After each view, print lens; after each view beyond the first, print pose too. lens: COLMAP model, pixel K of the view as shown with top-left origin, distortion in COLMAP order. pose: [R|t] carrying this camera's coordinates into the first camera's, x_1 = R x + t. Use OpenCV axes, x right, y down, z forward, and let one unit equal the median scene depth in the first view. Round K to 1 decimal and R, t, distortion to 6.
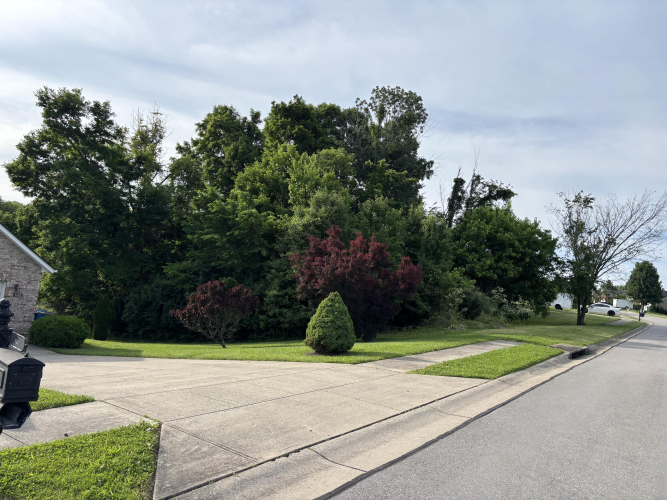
lens RADIAL K [[497.1, 0, 333.5], [0, 497.1, 250.0], [0, 0, 1]] dist [0.053002, -0.060699]
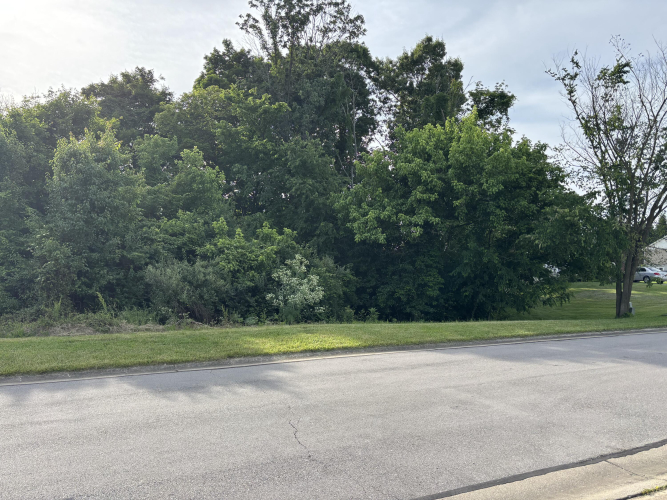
lens RADIAL K [[497.1, 0, 333.5], [0, 497.1, 250.0], [0, 0, 1]] dist [0.053002, -0.060699]
pose [[0.869272, -0.089085, -0.486241, 0.528514], [0.087433, 0.995827, -0.026140, 0.072422], [0.486540, -0.019791, 0.873434, 0.459424]]
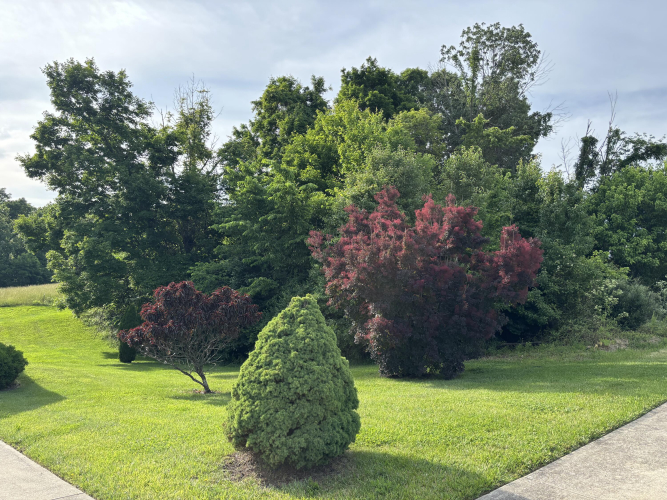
lens RADIAL K [[497.1, 0, 333.5], [0, 497.1, 250.0], [0, 0, 1]] dist [0.053002, -0.060699]
pose [[0.974795, -0.053243, -0.216655, 0.036776], [0.052557, 0.998578, -0.008933, 0.017936], [0.216822, -0.002679, 0.976207, 0.209740]]
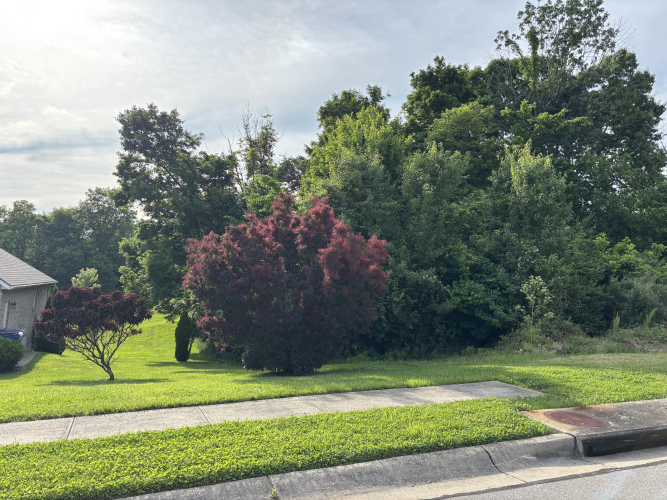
lens RADIAL K [[496.8, 0, 332.6], [0, 496.8, 256.2], [0, 0, 1]] dist [0.051496, -0.061083]
pose [[0.844147, -0.093923, -0.527821, 0.218061], [0.084088, 0.995544, -0.042670, 0.037761], [0.529477, -0.008364, 0.848283, 0.269579]]
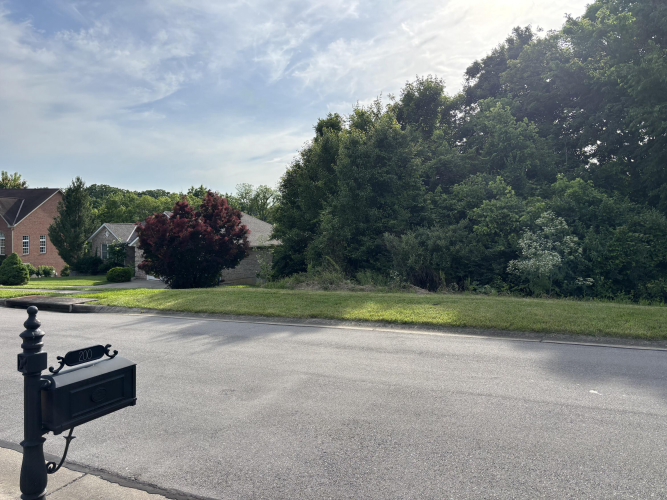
lens RADIAL K [[497.5, 0, 333.5], [0, 497.5, 250.0], [0, 0, 1]] dist [0.028365, -0.061942]
pose [[0.152578, -0.056460, -0.986677, 0.604547], [0.085401, 0.995386, -0.043752, 0.089306], [0.984595, -0.077588, 0.156696, 0.600247]]
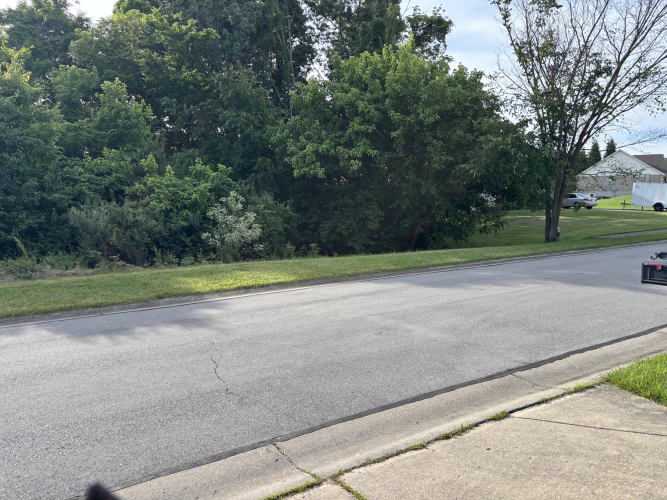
lens RADIAL K [[500.7, 0, 325.3], [0, 500.7, 241.0], [0, 0, 1]] dist [0.046601, -0.053878]
pose [[0.907676, -0.071985, -0.413451, 0.533401], [0.119791, 0.988633, 0.090856, 0.074635], [0.402211, -0.131996, 0.905982, 0.465120]]
